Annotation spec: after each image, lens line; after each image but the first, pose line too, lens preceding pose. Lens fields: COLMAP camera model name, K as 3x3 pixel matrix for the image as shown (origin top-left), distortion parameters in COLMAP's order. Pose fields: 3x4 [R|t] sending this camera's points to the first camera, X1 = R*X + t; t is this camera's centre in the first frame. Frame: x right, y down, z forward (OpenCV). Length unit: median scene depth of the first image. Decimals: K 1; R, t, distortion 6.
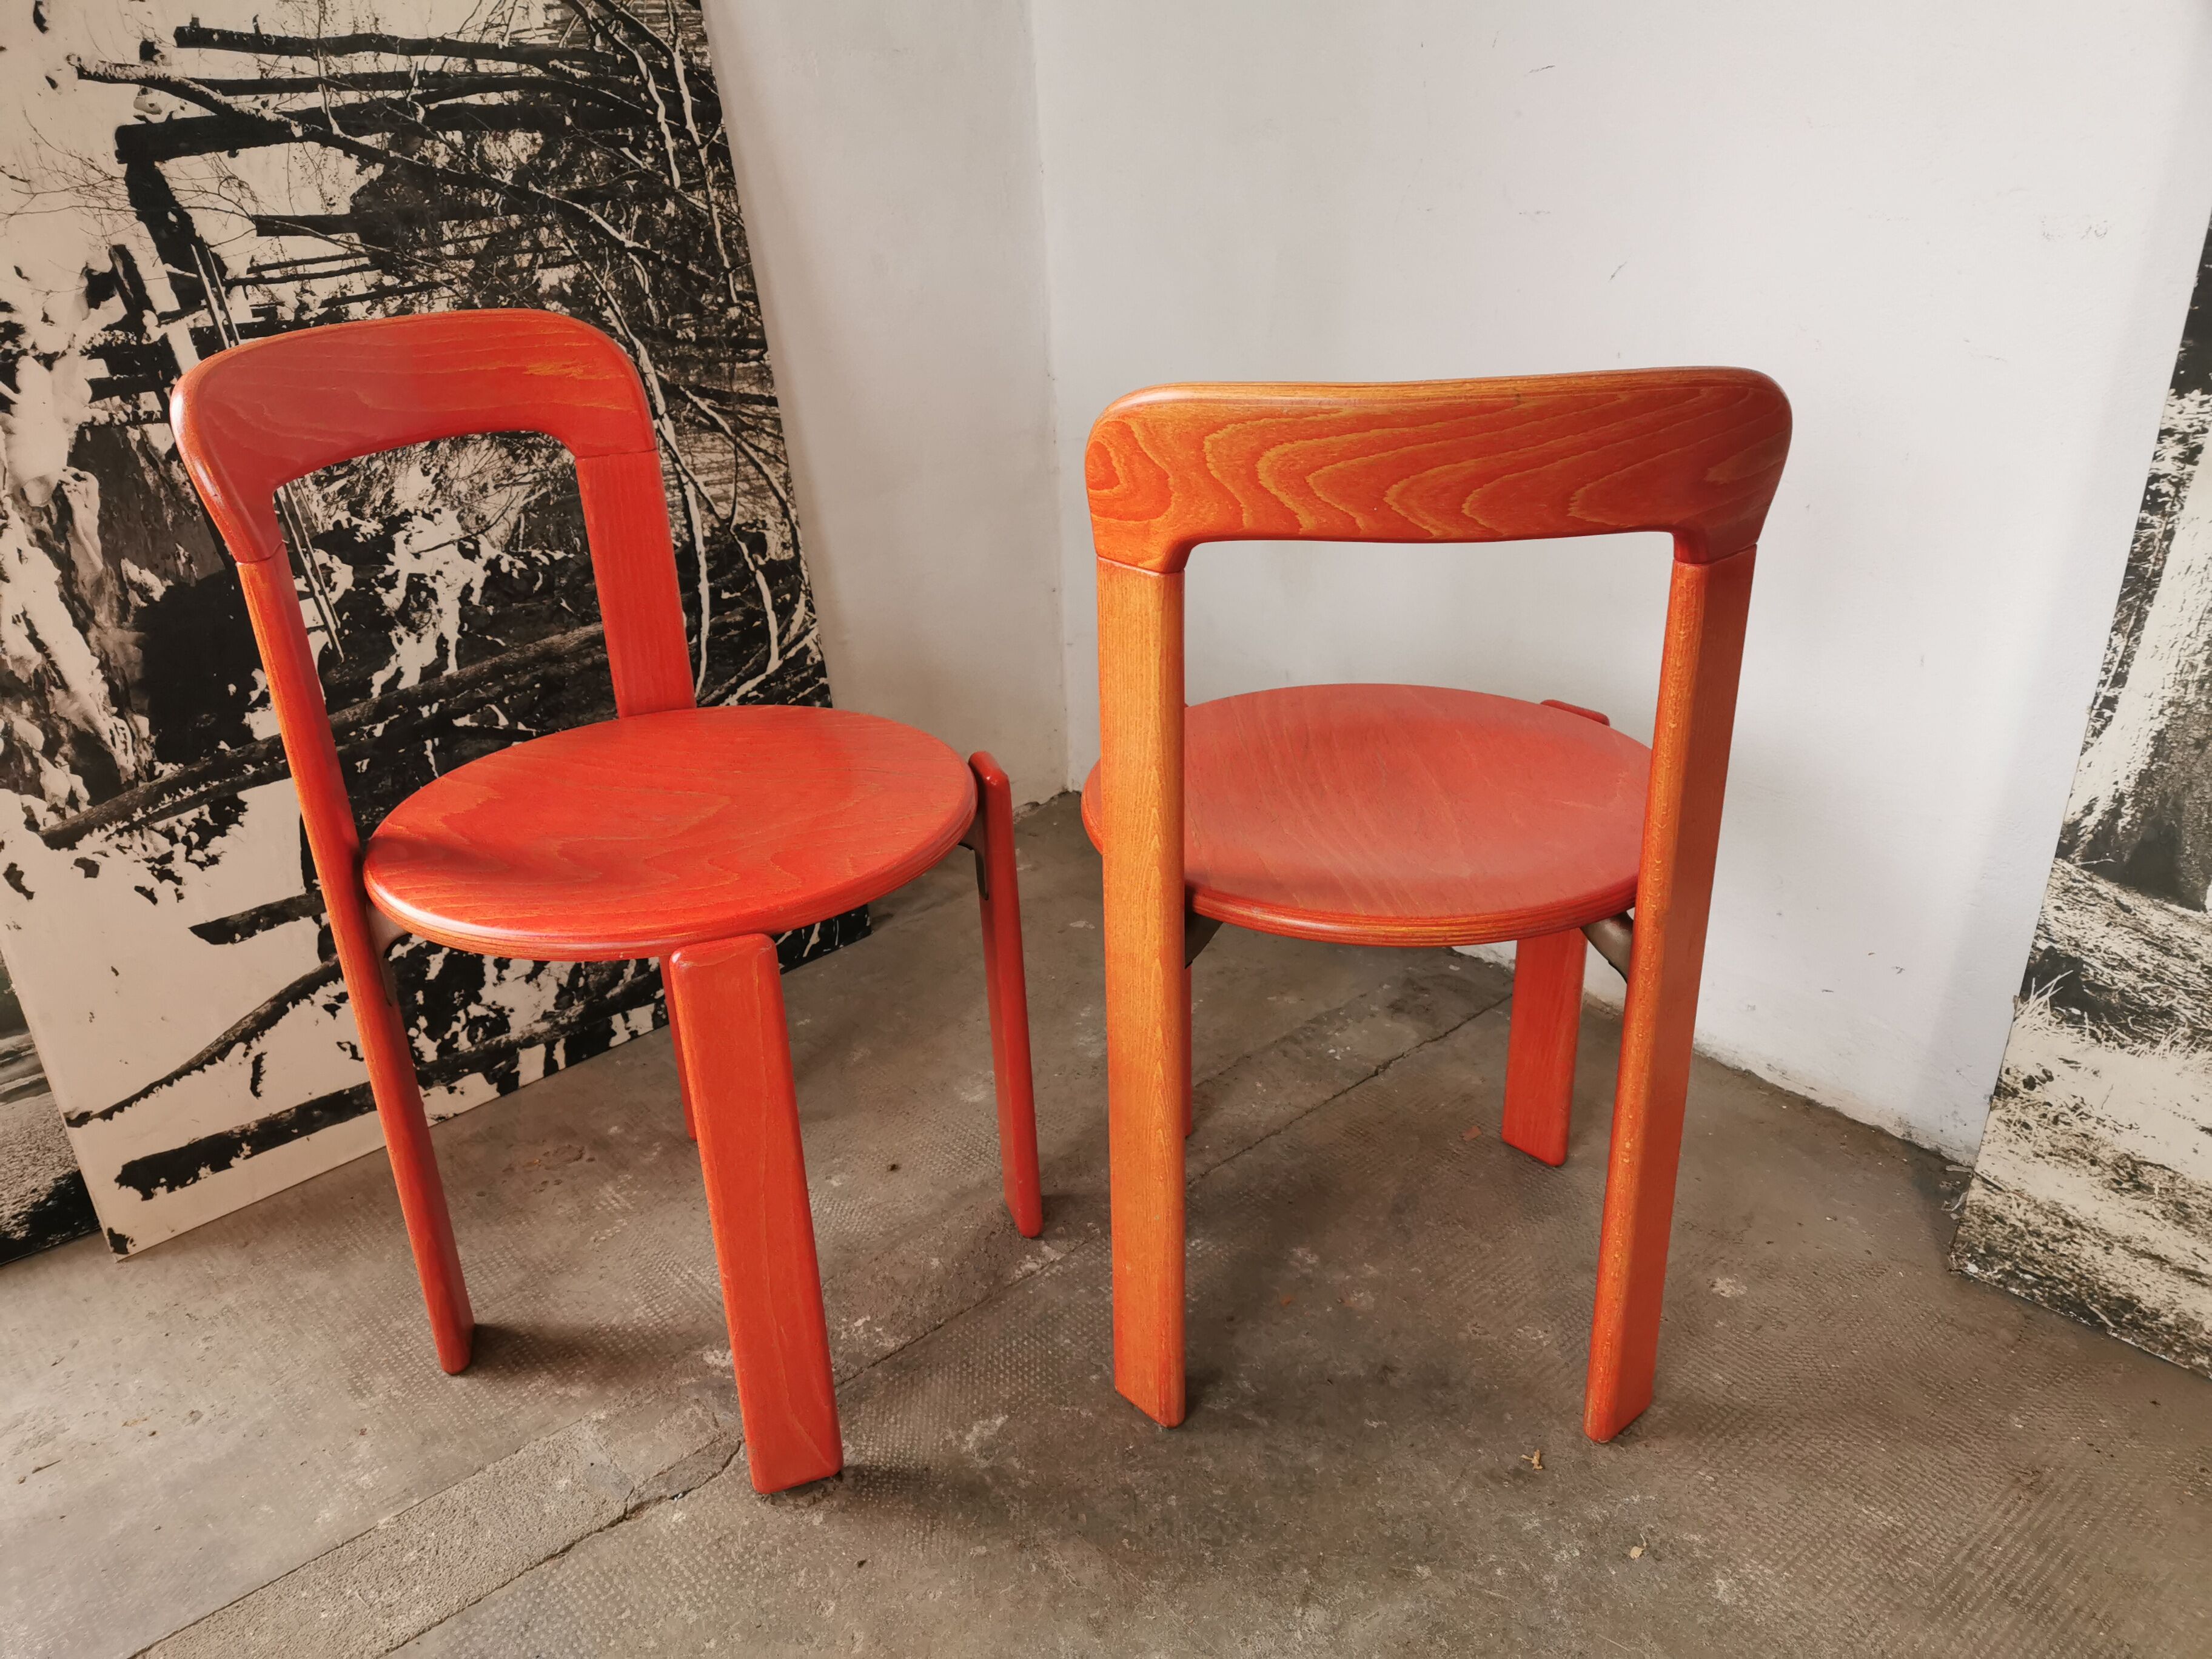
lens RADIAL K [[1709.1, 0, 1081.1], [0, 1709.1, 846.7], [0, 0, 1]] dist [0.063451, -0.098690]
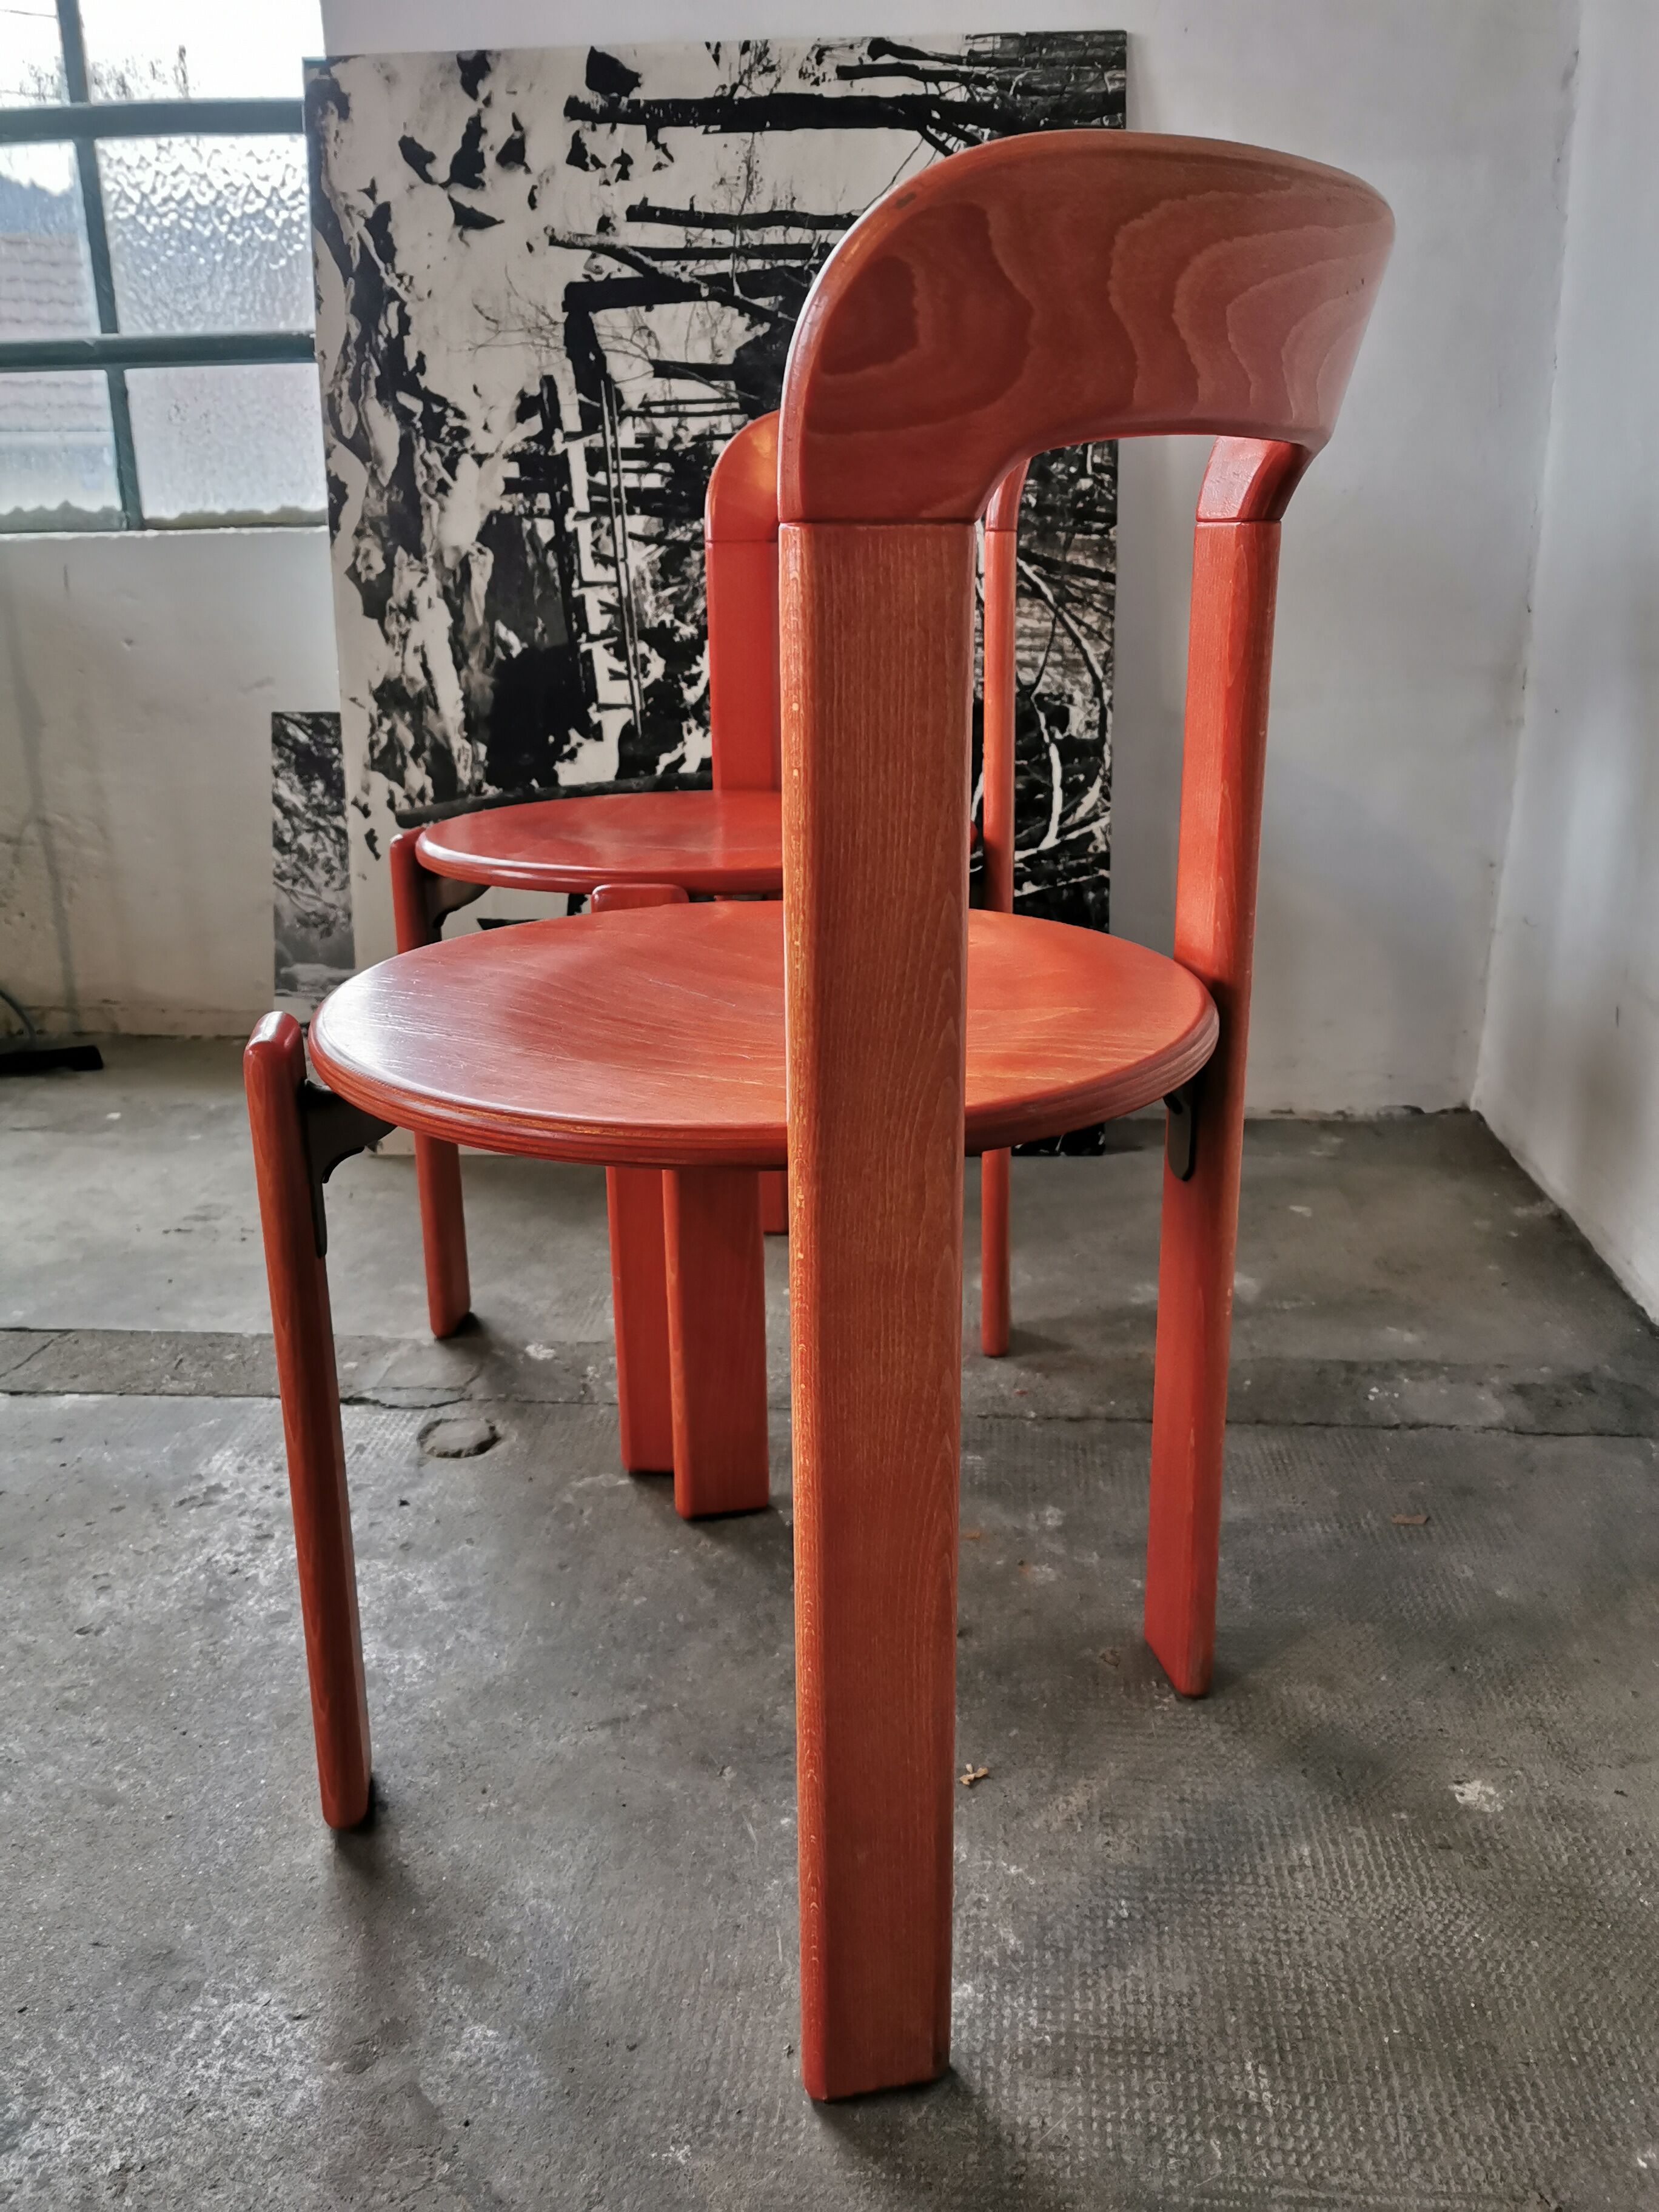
lens RADIAL K [[1709.1, 0, 812.7], [0, 1709.1, 1090.4], [0, 0, 1]] dist [0.063451, -0.098690]
pose [[0.685667, 0.244118, -0.685761, 0.526490], [-0.312093, 0.949695, 0.026023, 0.055401], [0.657616, 0.196178, 0.727362, 0.267045]]
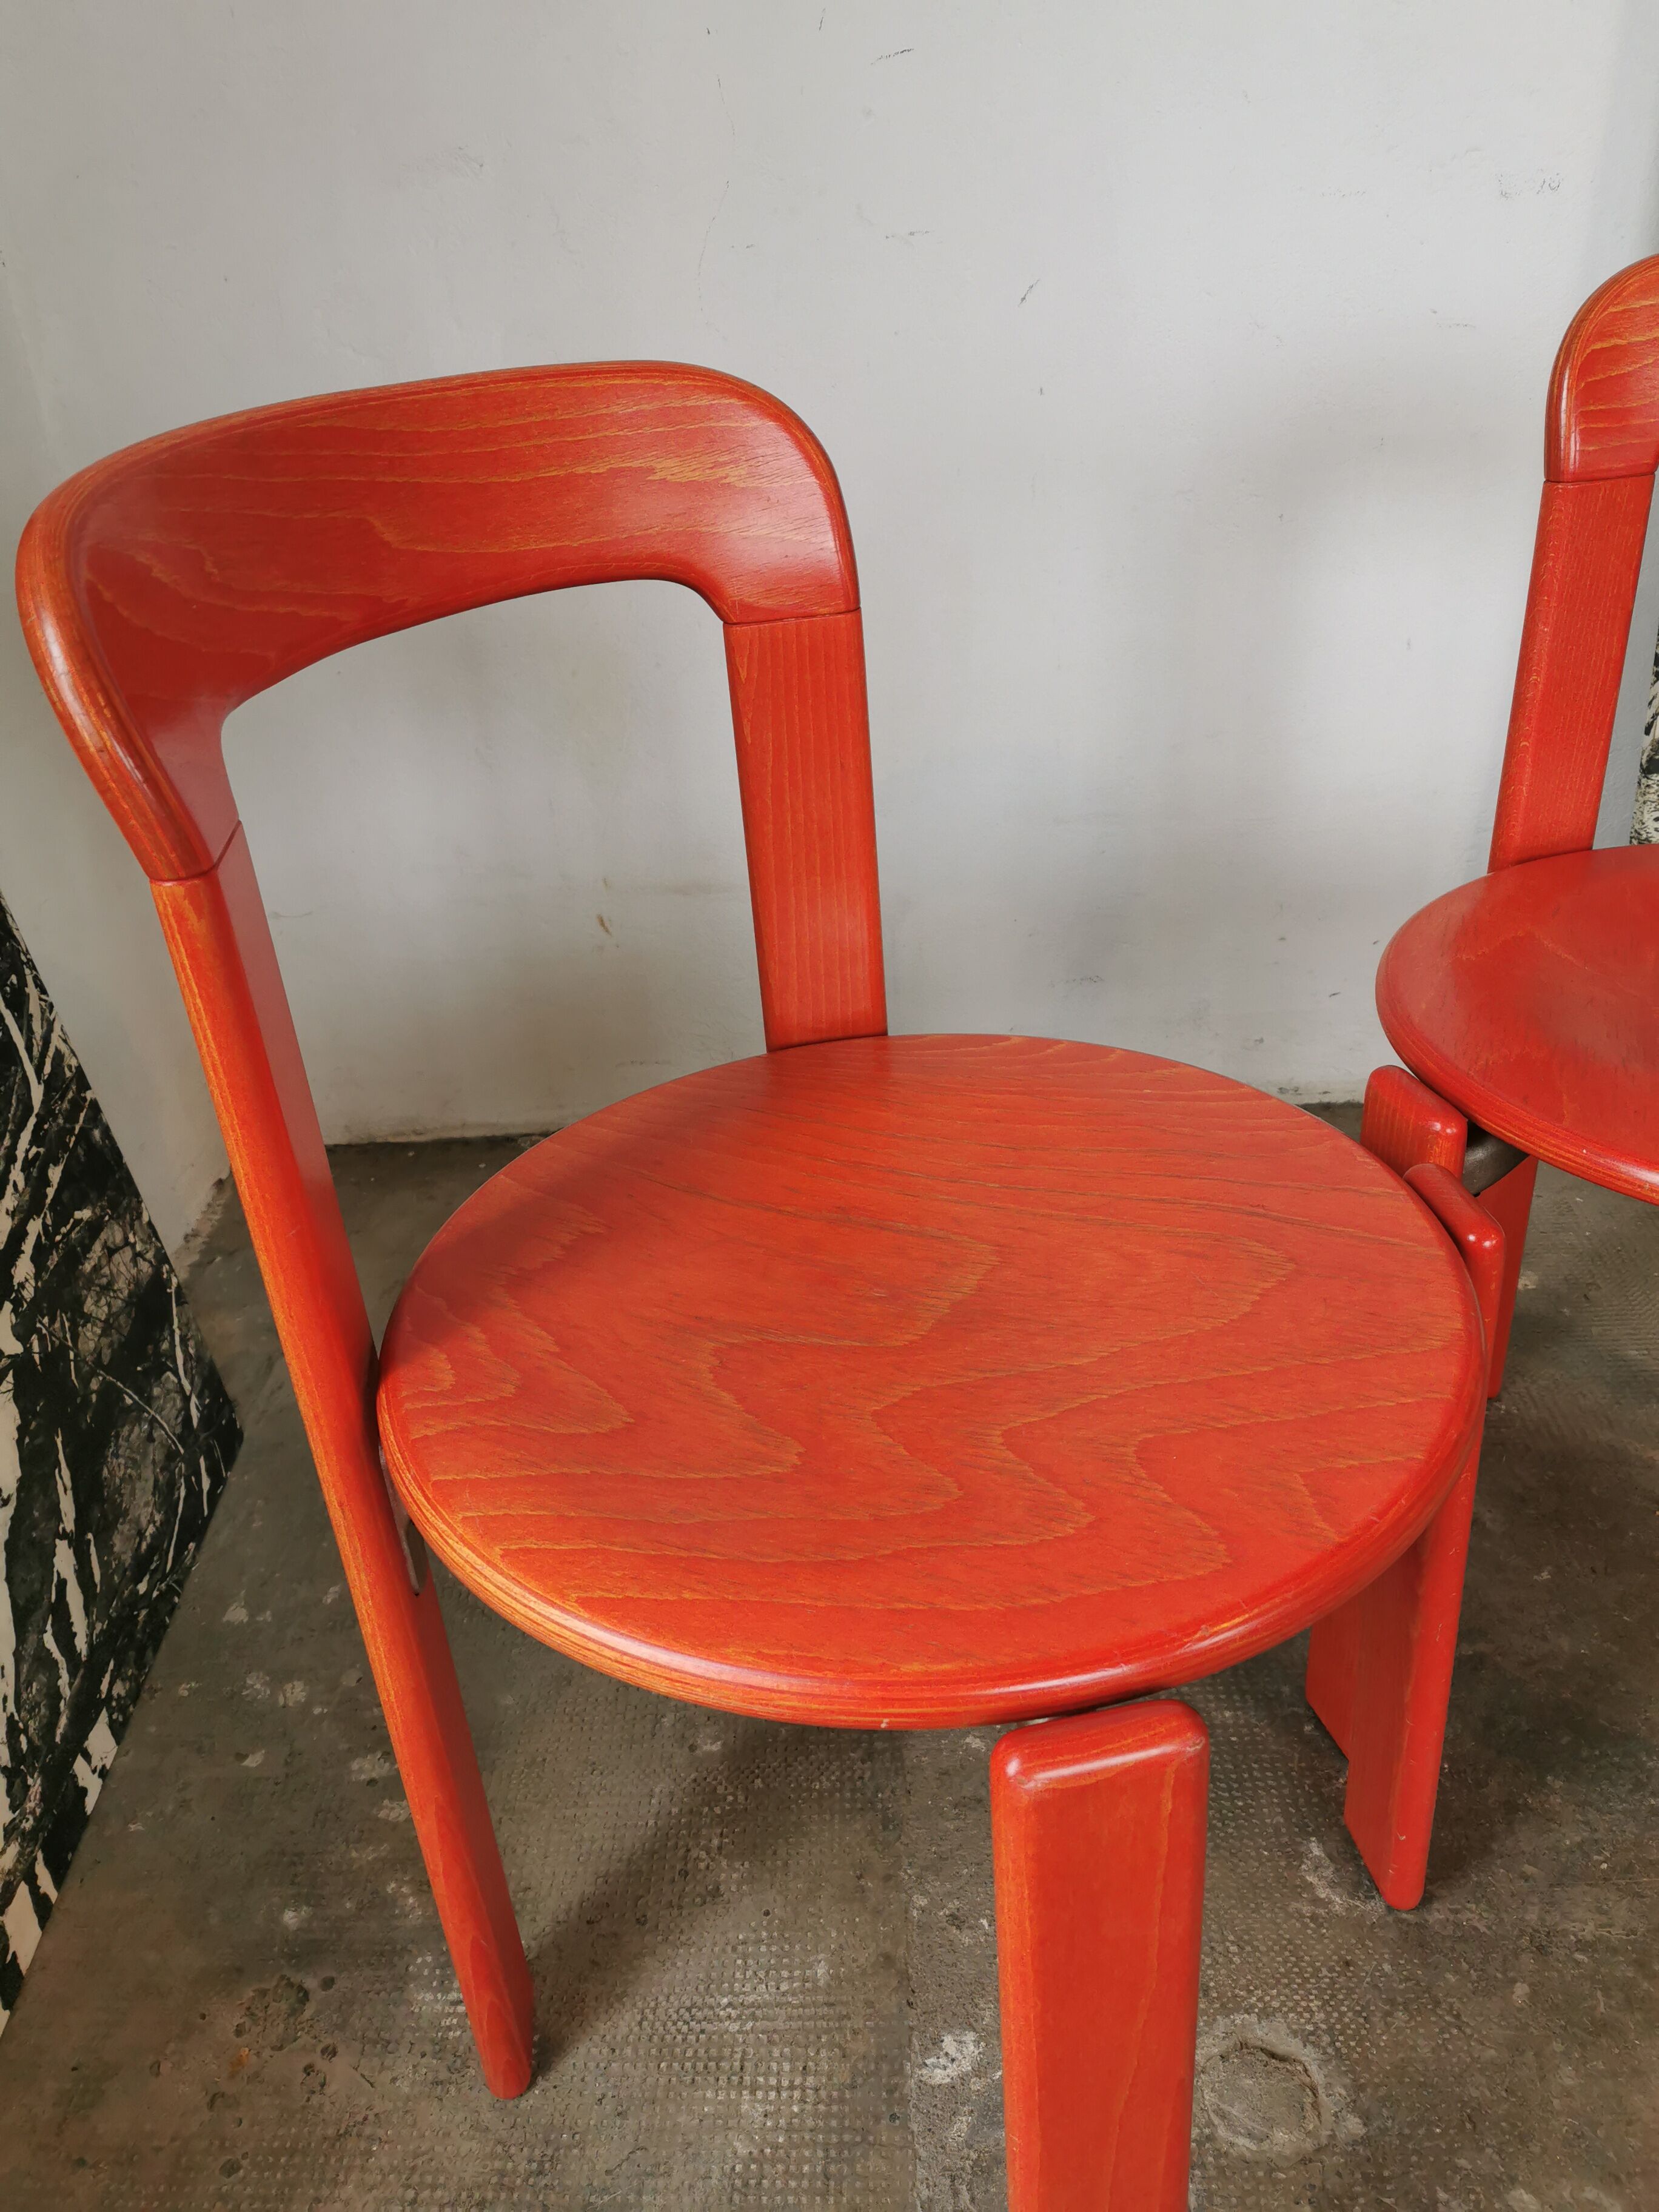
lens RADIAL K [[1709.1, 0, 818.0], [0, 1709.1, 1087.2], [0, 0, 1]] dist [0.063451, -0.098690]
pose [[0.674071, -0.356884, 0.646731, -0.459132], [0.343354, 0.926586, 0.153447, -0.129054], [-0.654015, 0.118624, 0.747123, 0.453783]]
